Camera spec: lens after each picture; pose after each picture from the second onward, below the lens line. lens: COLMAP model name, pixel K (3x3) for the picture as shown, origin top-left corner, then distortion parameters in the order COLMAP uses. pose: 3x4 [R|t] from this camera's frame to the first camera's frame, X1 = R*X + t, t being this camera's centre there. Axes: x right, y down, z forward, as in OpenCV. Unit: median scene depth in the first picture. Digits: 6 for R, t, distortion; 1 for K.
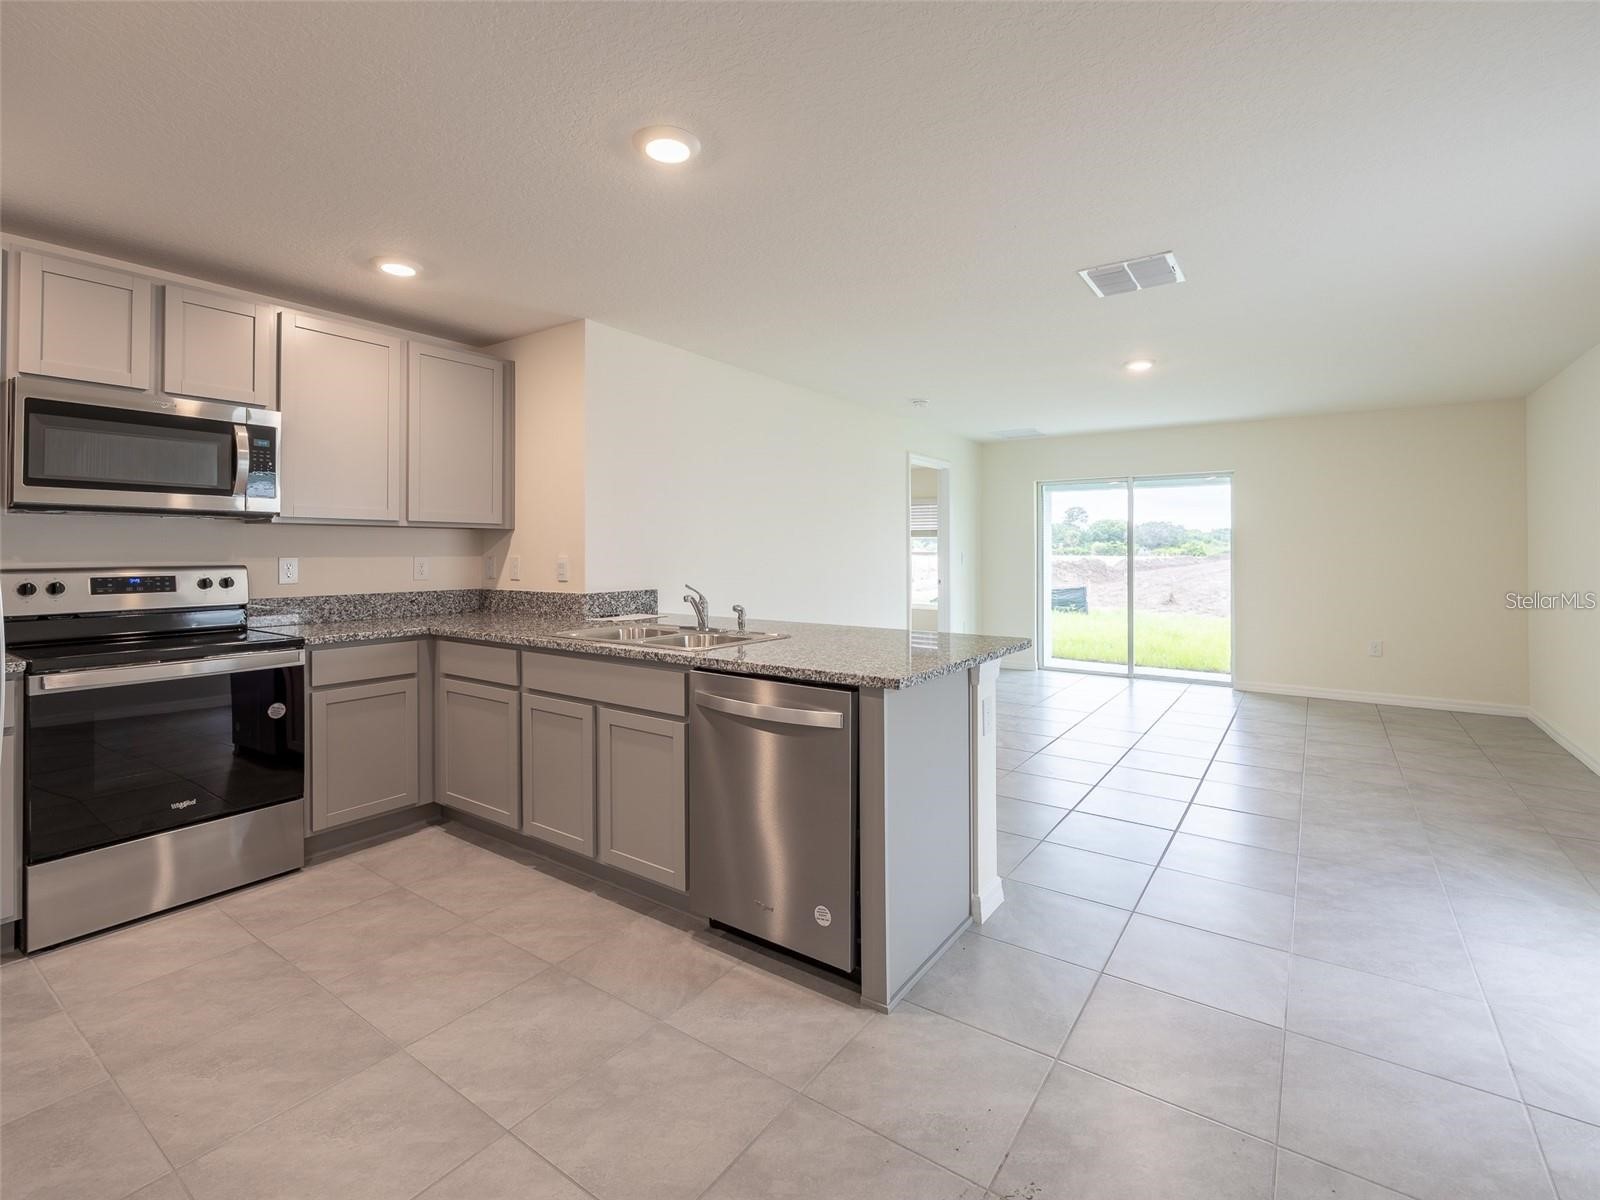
lens RADIAL K [[744.0, 0, 796.2], [0, 744.0, 545.5], [0, 0, 1]] dist [-0.001124, 0.000060]
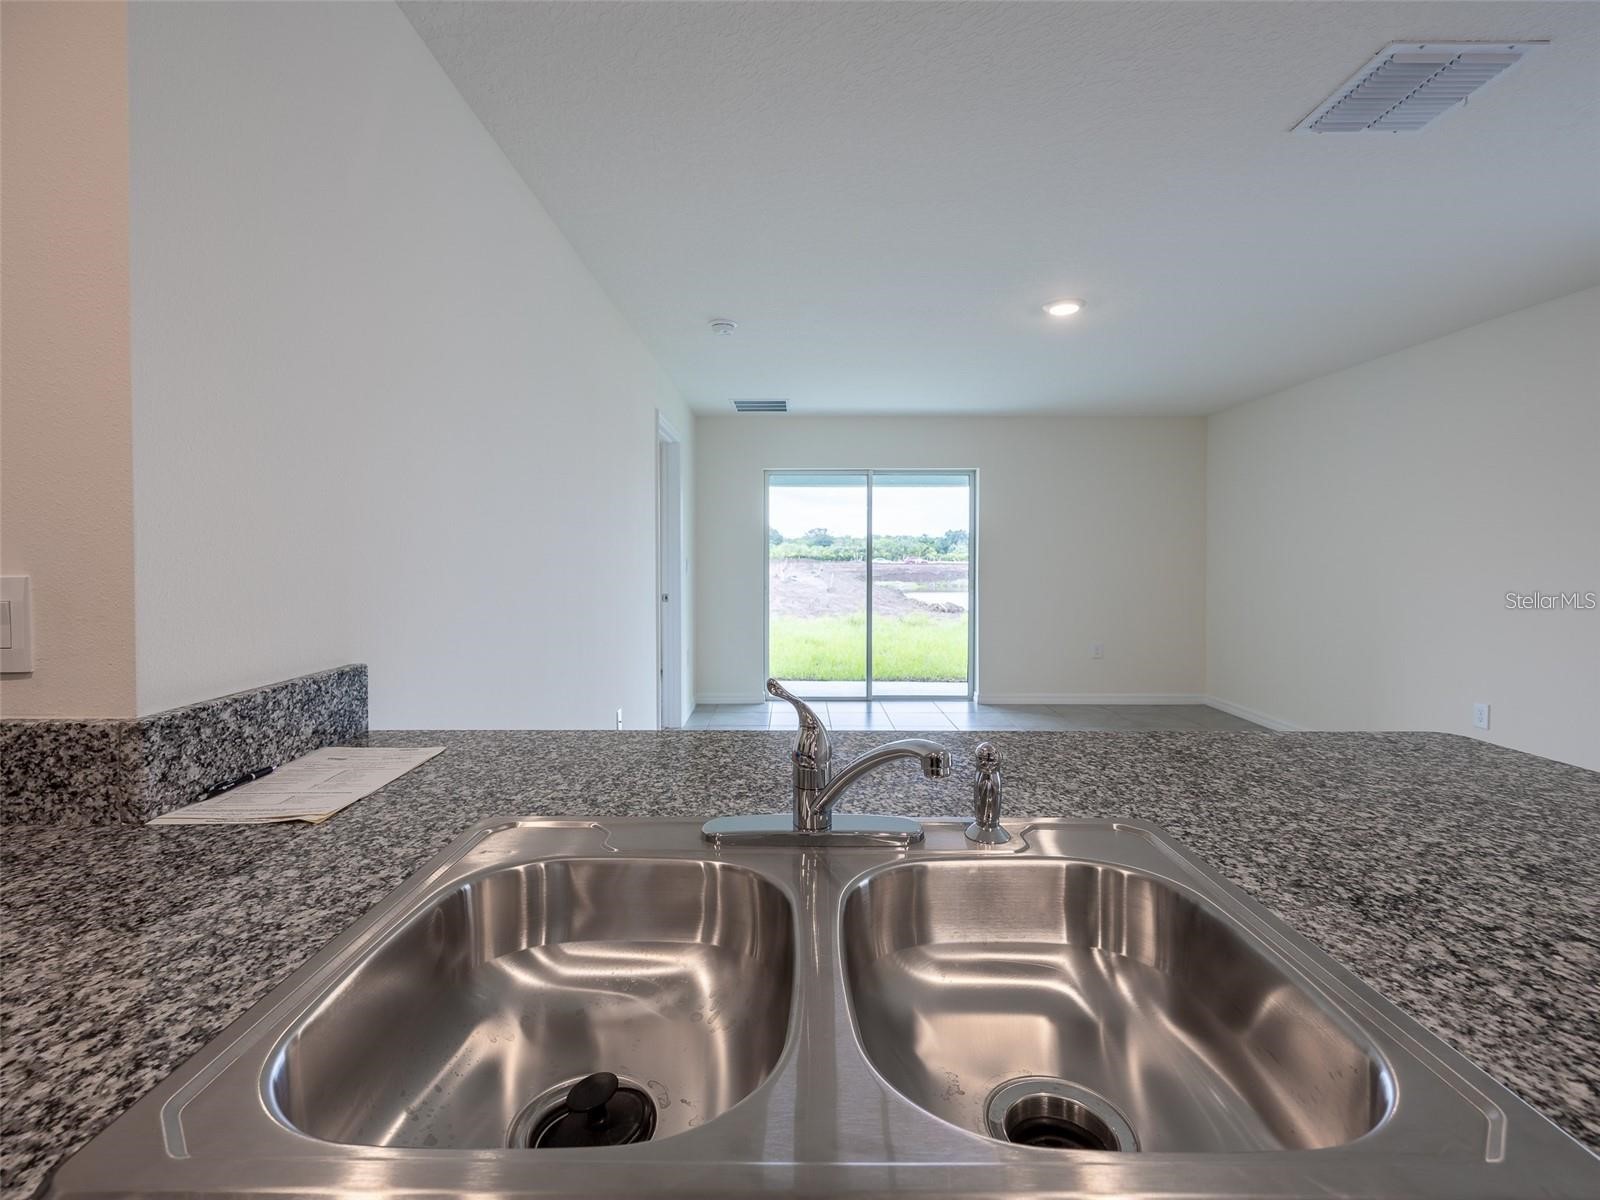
lens RADIAL K [[744.0, 0, 796.2], [0, 744.0, 545.5], [0, 0, 1]] dist [-0.001124, 0.000060]
pose [[0.818403, 0.006968, 0.574603, -0.257367], [-0.003561, 0.999969, -0.007053, 0.005646], [-0.574634, 0.003726, 0.818402, 0.688586]]
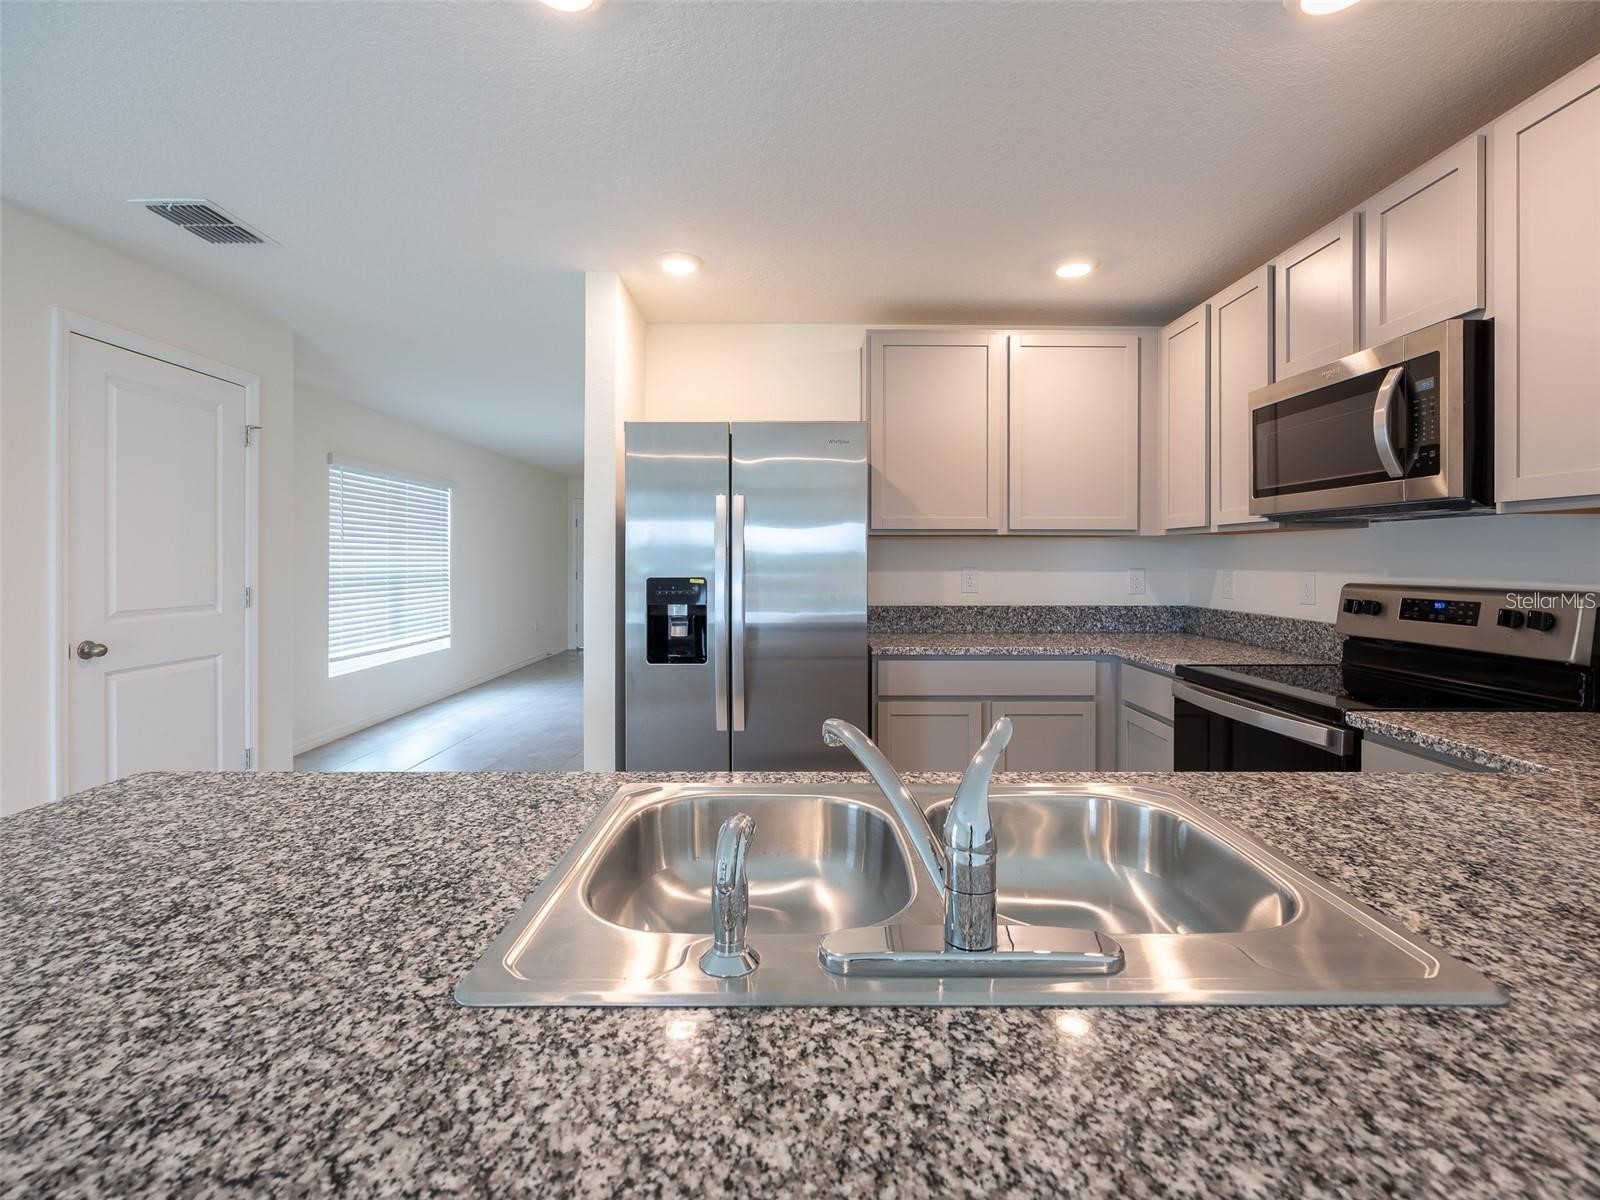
lens RADIAL K [[738.1, 0, 801.2], [0, 738.1, 566.6], [0, 0, 1]] dist [-0.002423, -0.000458]
pose [[-0.815501, 0.004373, -0.578740, 0.027227], [0.004063, 0.999990, 0.001831, 0.004705], [0.578742, -0.000858, -0.815510, 1.010928]]
